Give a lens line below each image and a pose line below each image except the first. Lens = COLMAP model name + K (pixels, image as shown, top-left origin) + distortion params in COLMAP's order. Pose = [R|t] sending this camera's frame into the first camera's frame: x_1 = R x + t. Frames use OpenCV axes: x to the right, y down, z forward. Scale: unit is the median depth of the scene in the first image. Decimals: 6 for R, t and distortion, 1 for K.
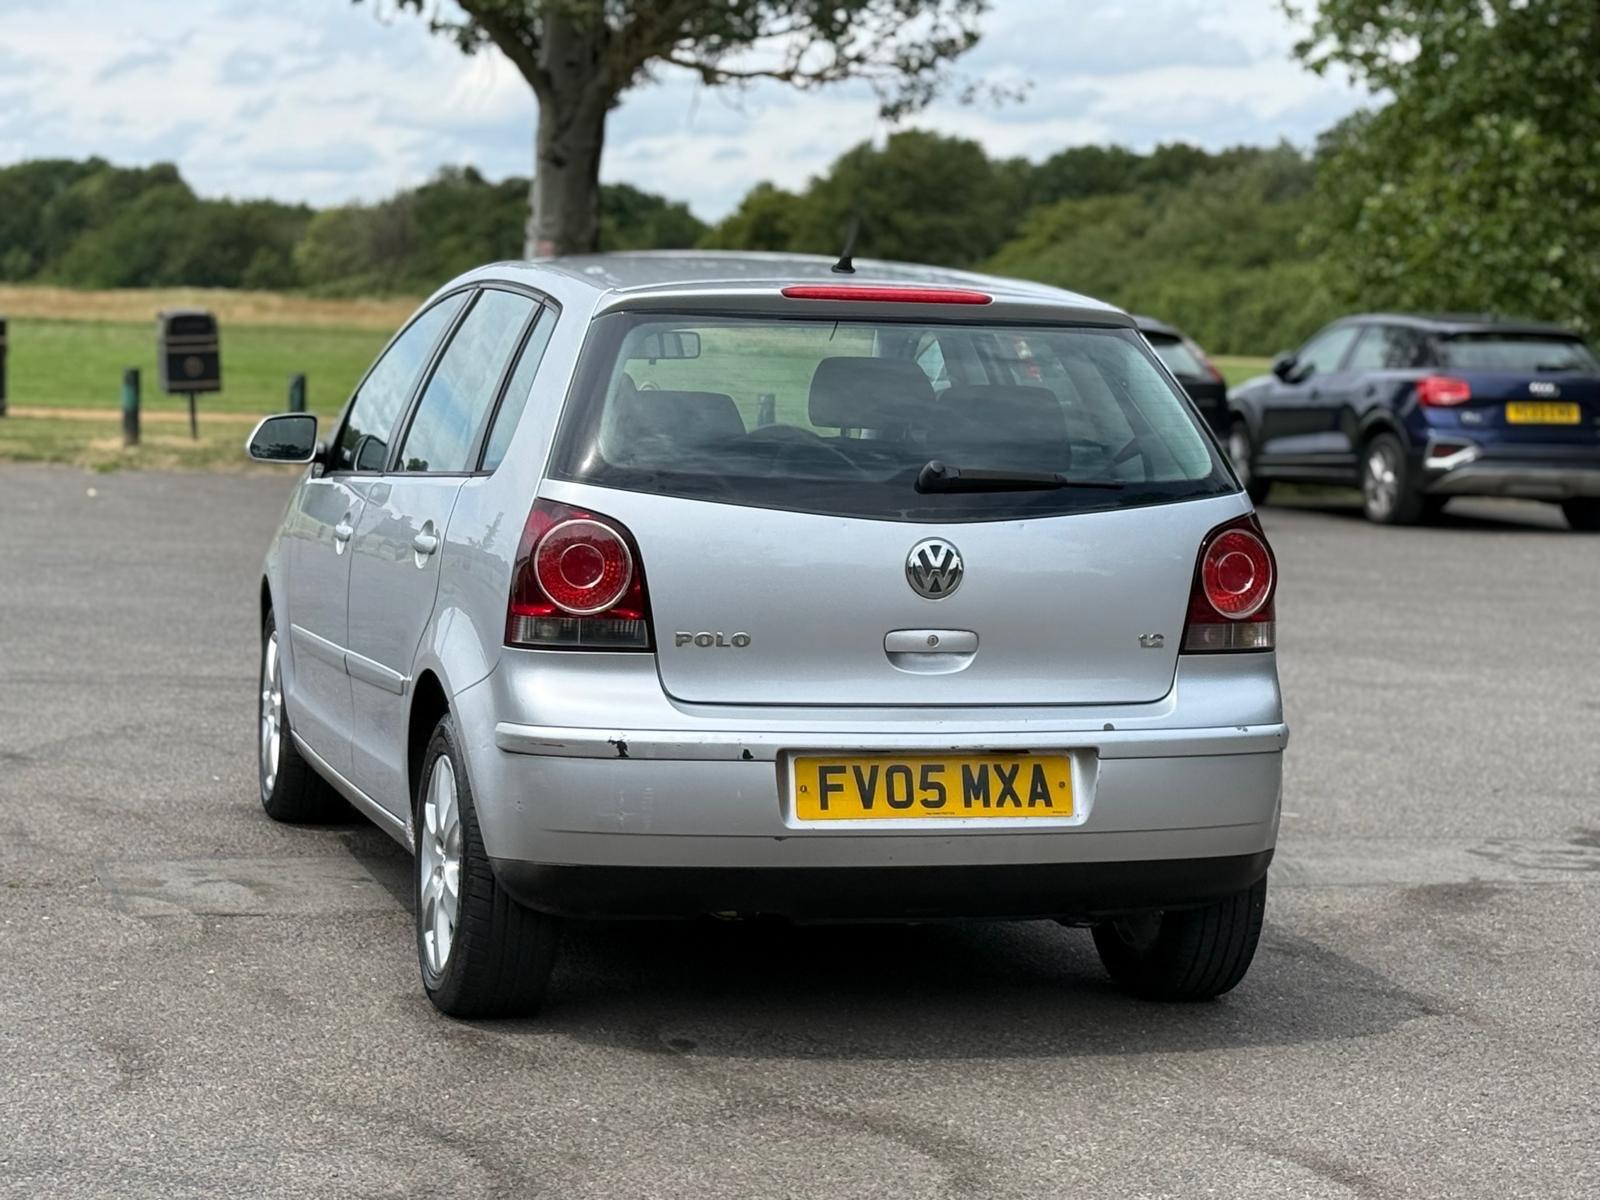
lens RADIAL K [[3393.0, 0, 796.2], [0, 3393.0, 623.8], [0, 0, 1]] dist [0.086066, 0.492125]
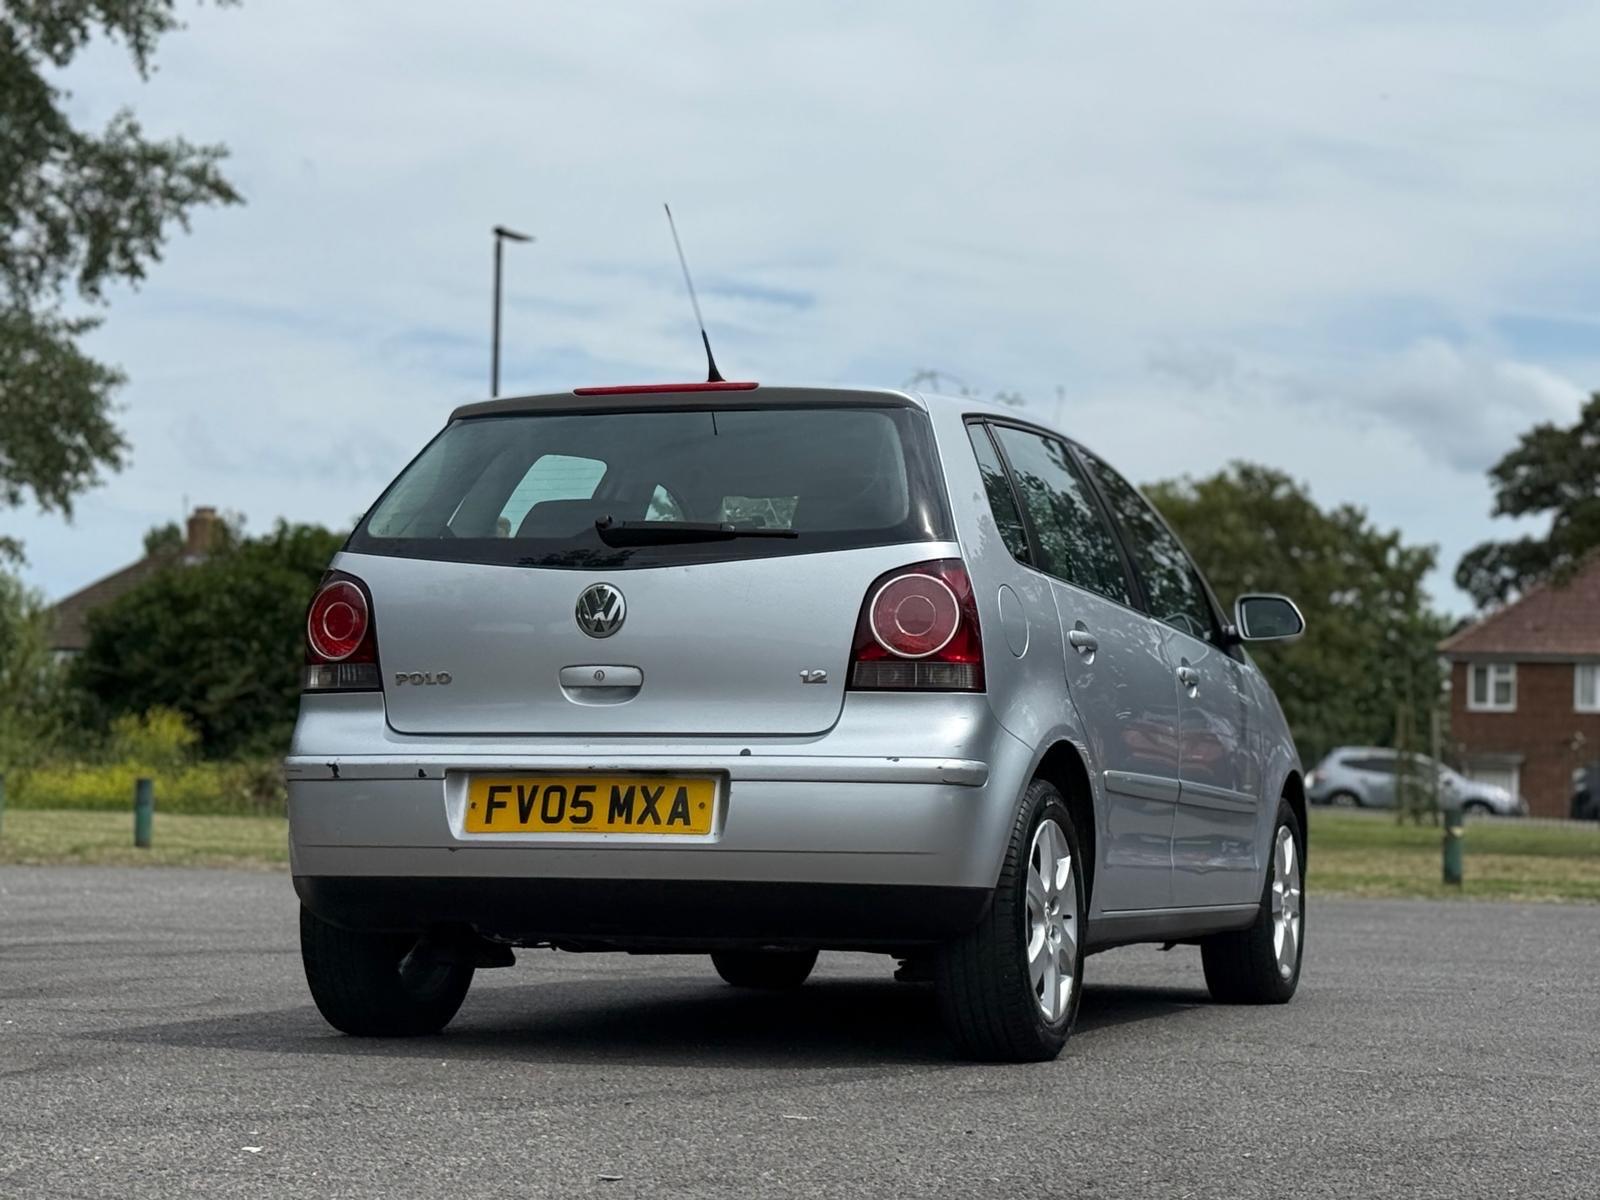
lens RADIAL K [[3393.0, 0, 796.2], [0, 3393.0, 623.8], [0, 0, 1]] dist [0.086066, 0.492125]
pose [[0.820657, -0.055516, -0.568718, 0.712448], [-0.037155, 0.987979, -0.150056, 0.149720], [0.570212, 0.144276, 0.808729, 0.138006]]
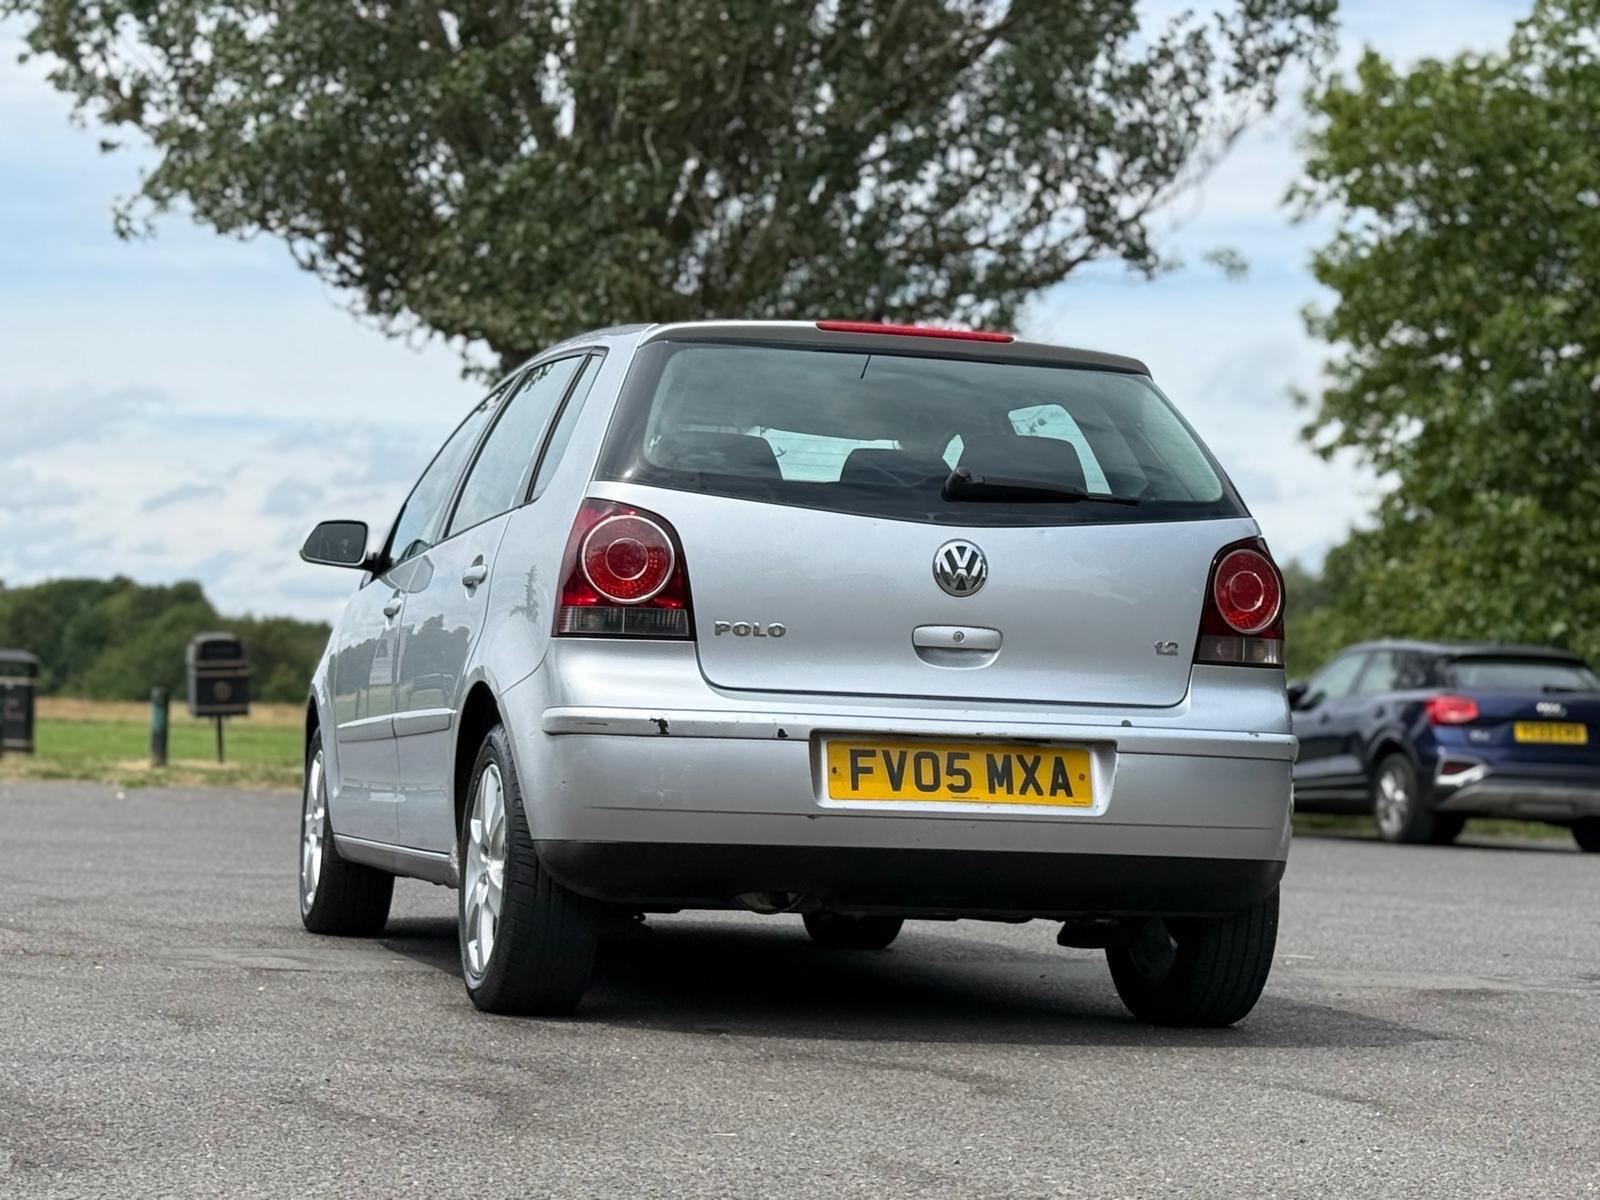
lens RADIAL K [[3393.0, 0, 796.2], [0, 3393.0, 623.8], [0, 0, 1]] dist [0.086066, 0.492125]
pose [[0.999975, 0.005739, -0.004134, -0.005705], [-0.006211, 0.992123, -0.125115, 0.131167], [0.003383, 0.125138, 0.992134, -0.044308]]
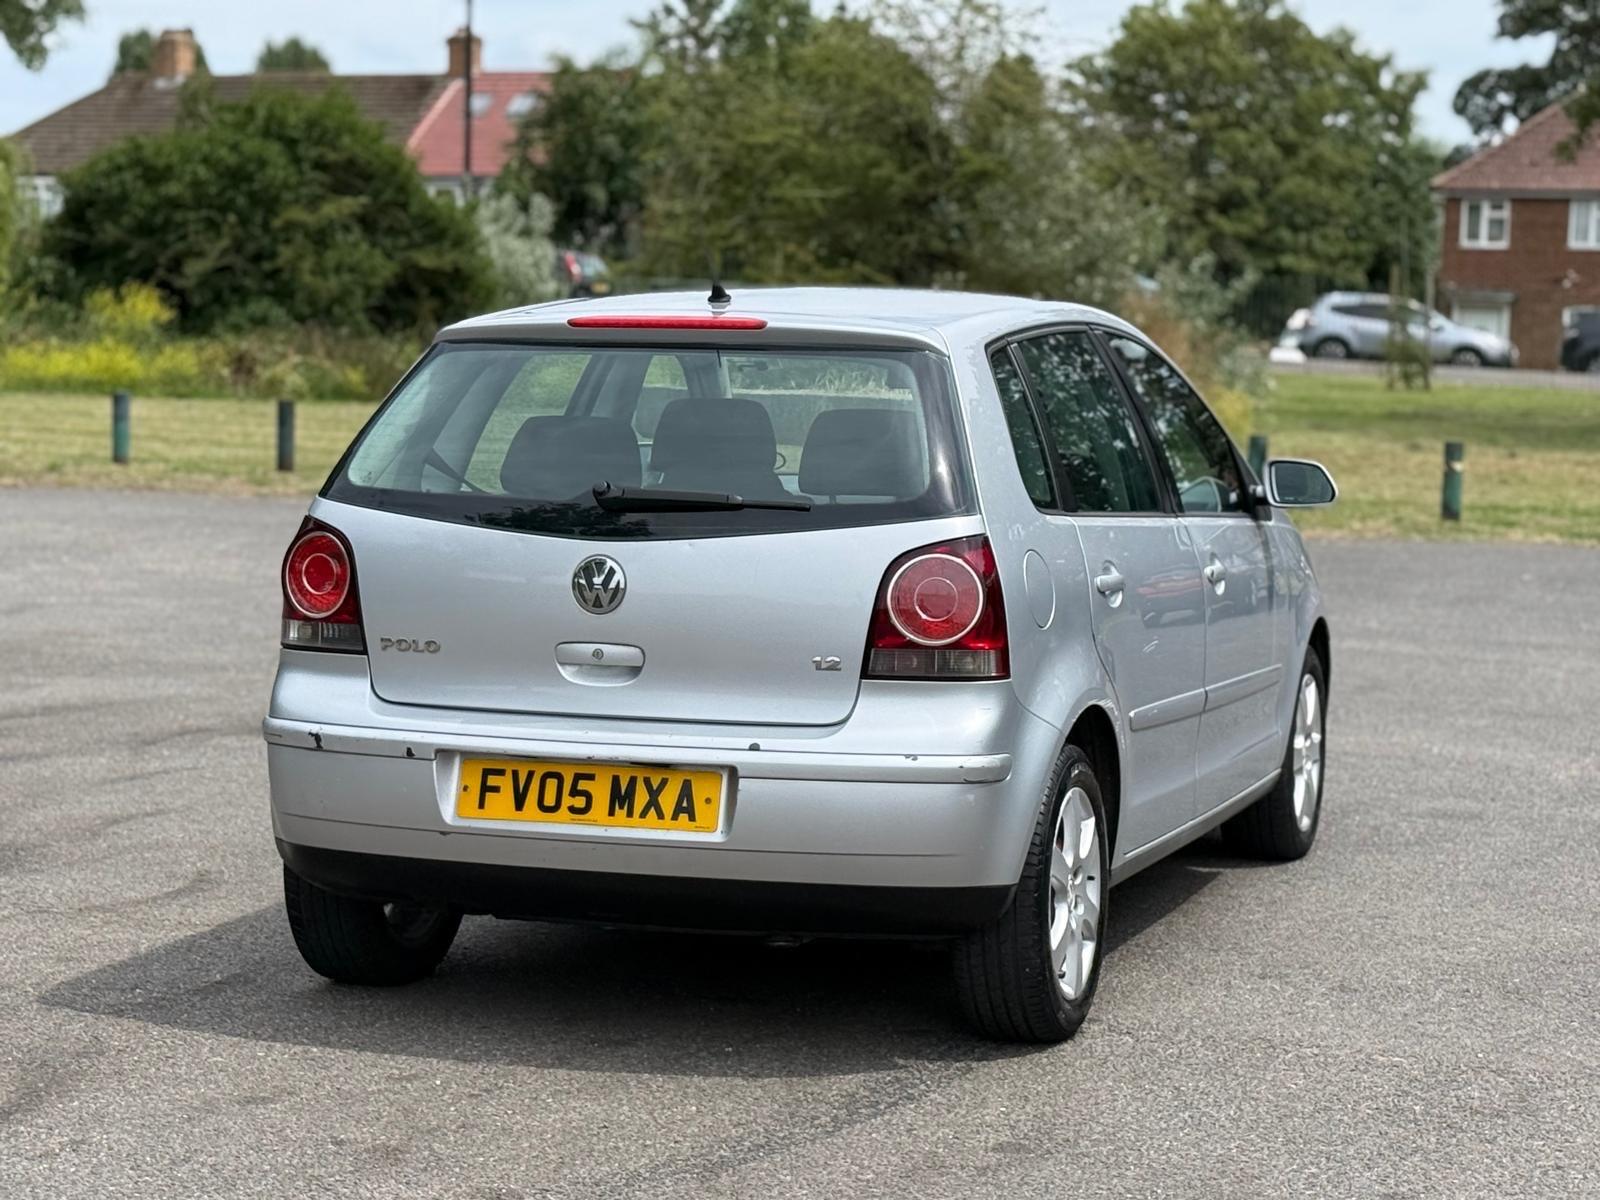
lens RADIAL K [[3393.0, 0, 796.2], [0, 3393.0, 623.8], [0, 0, 1]] dist [0.086066, 0.492125]
pose [[0.823732, 0.029618, -0.566205, 0.667475], [-0.039533, 0.999205, -0.005245, -0.001154], [0.565600, 0.026704, 0.824247, 0.176737]]
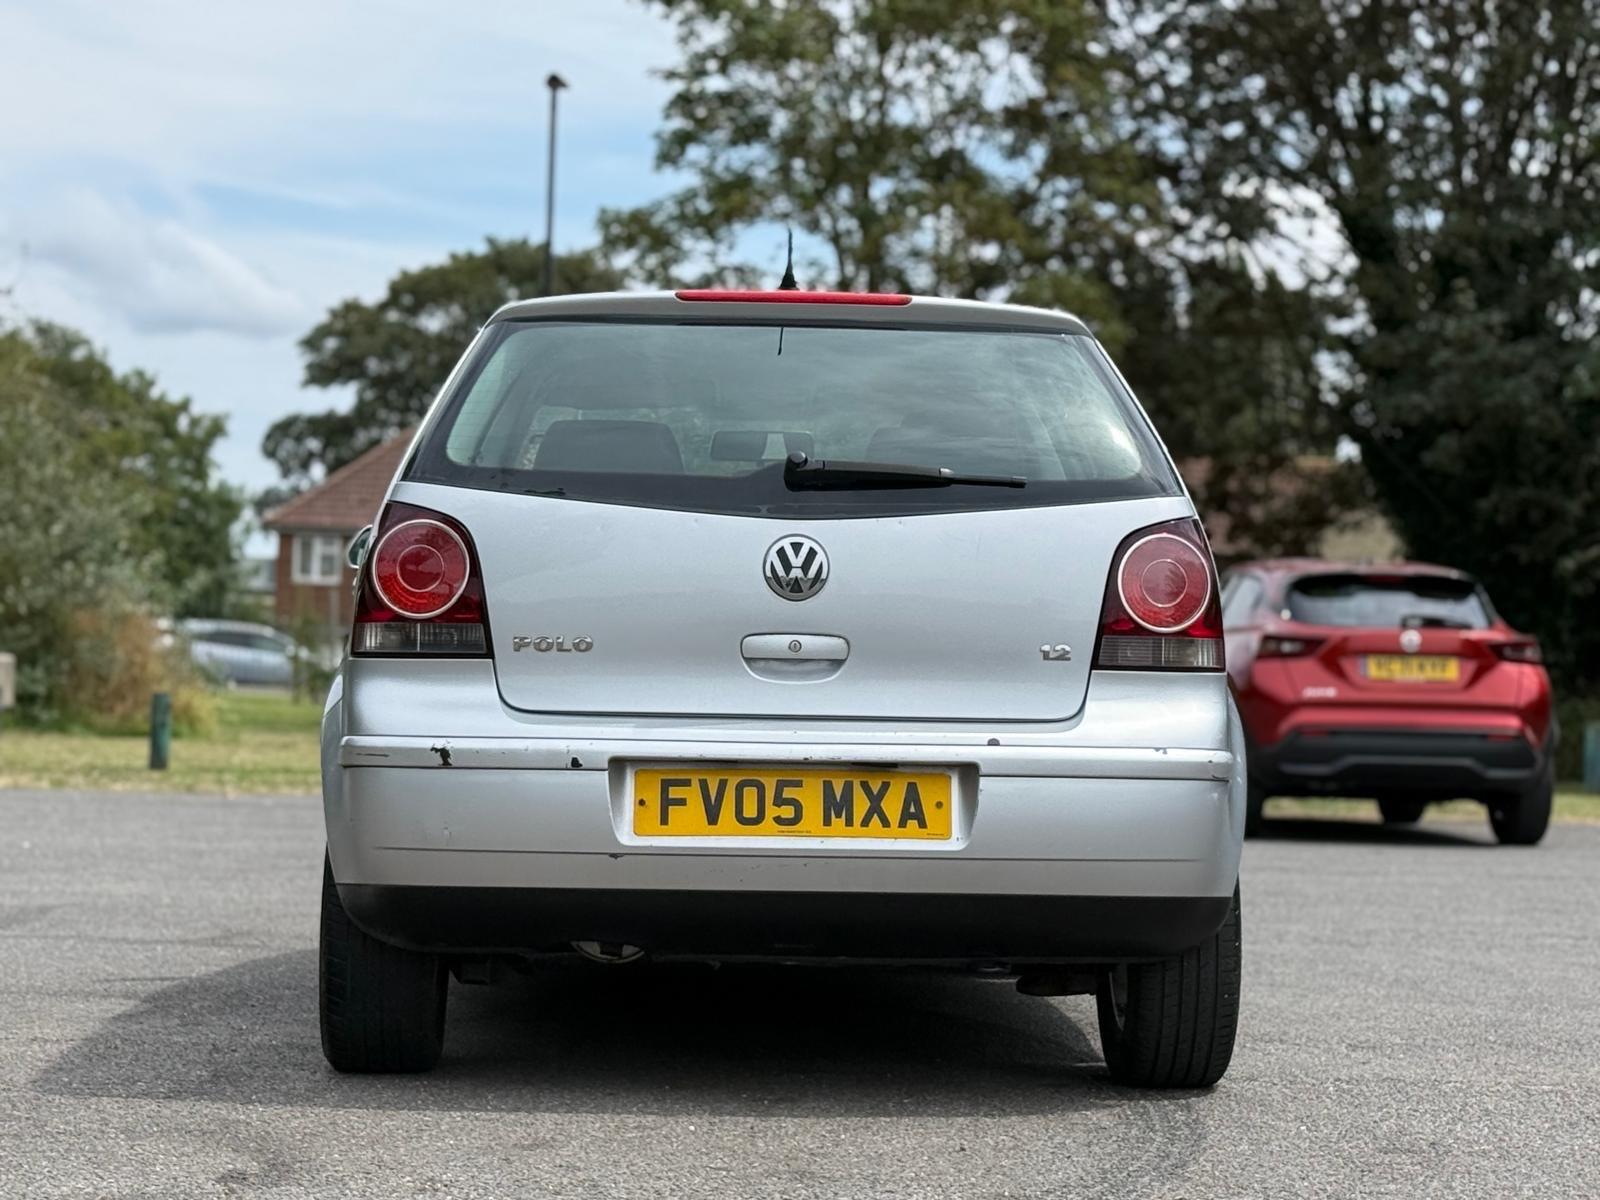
lens RADIAL K [[3393.0, 0, 796.2], [0, 3393.0, 623.8], [0, 0, 1]] dist [0.086066, 0.492125]
pose [[0.972165, -0.019703, -0.233468, 0.251471], [-0.008409, 0.992882, -0.118809, 0.106495], [0.234147, 0.117465, 0.965079, 0.111843]]
